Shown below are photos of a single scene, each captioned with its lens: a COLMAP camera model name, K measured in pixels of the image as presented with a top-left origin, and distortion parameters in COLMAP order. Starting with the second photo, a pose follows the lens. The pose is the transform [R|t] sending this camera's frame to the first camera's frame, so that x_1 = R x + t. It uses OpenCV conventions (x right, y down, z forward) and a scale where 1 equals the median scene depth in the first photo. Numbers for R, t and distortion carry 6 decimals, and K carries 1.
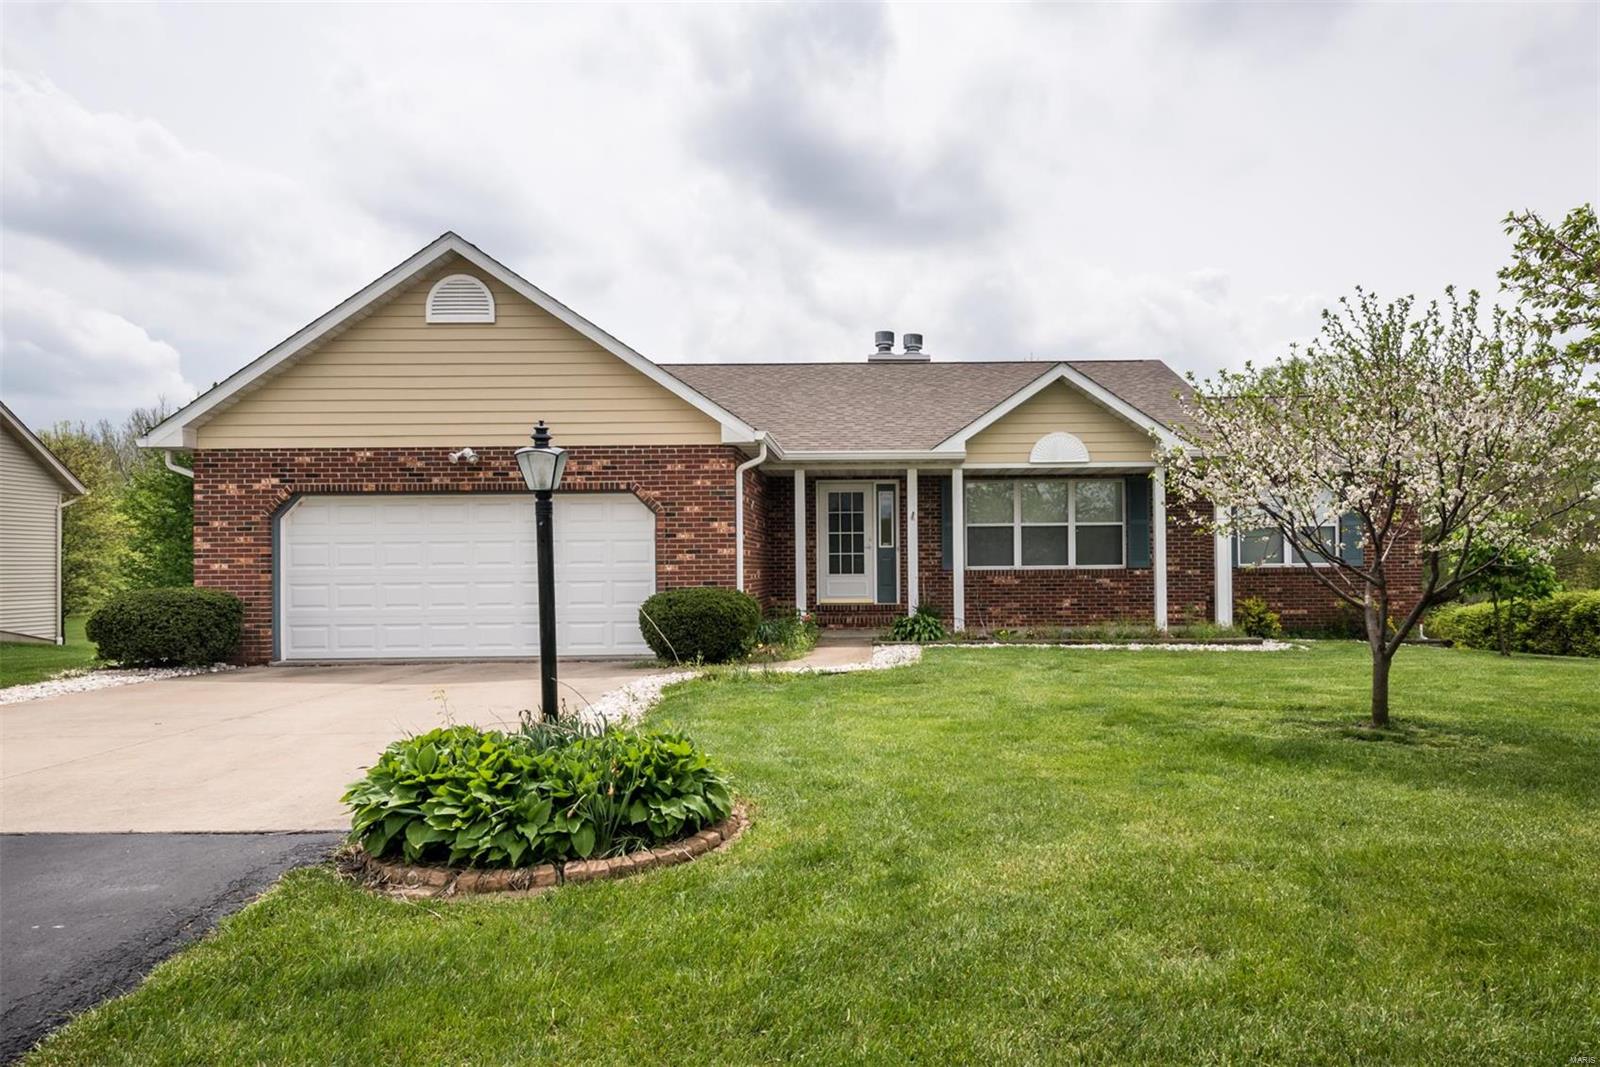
lens RADIAL K [[915.7, 0, 797.2], [0, 915.7, 543.0], [0, 0, 1]] dist [0.001119, -0.000066]
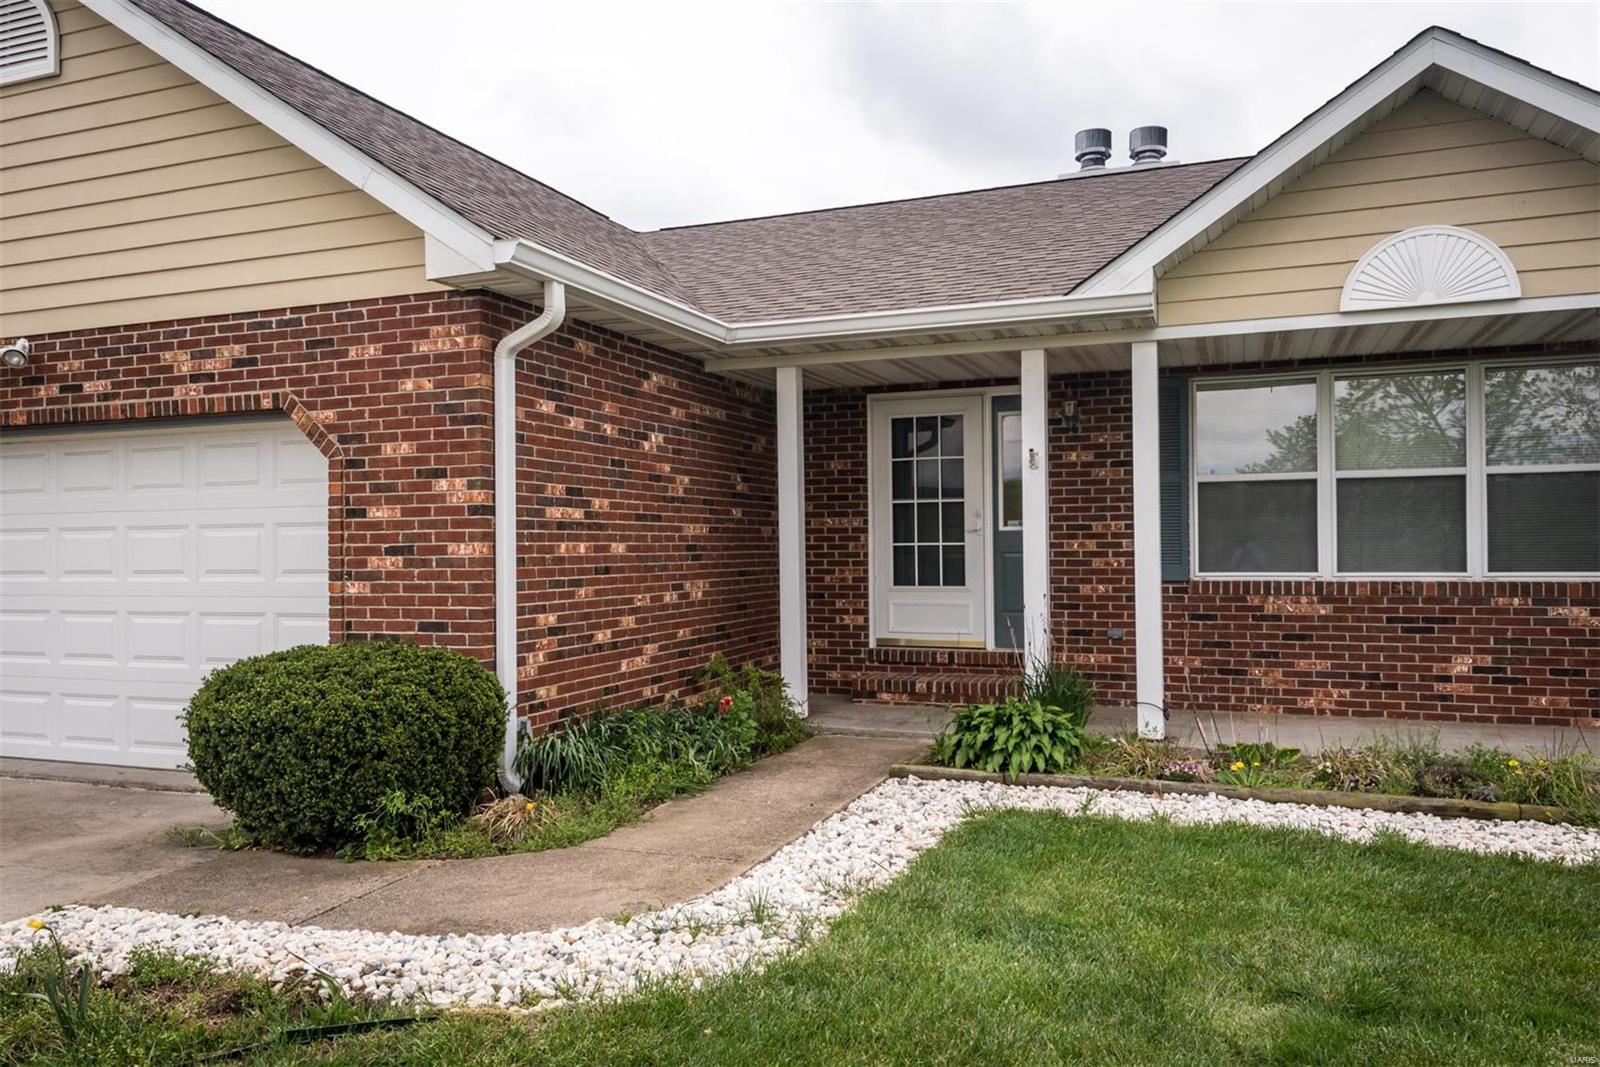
lens RADIAL K [[1098.2, 0, 740.5], [0, 1098.2, 531.3], [0, 0, 1]] dist [0.024971, -0.009016]
pose [[0.947245, -0.005683, -0.320460, 0.169527], [0.010120, 0.999875, 0.012183, -0.003444], [0.320351, -0.014784, 0.947184, 0.492246]]
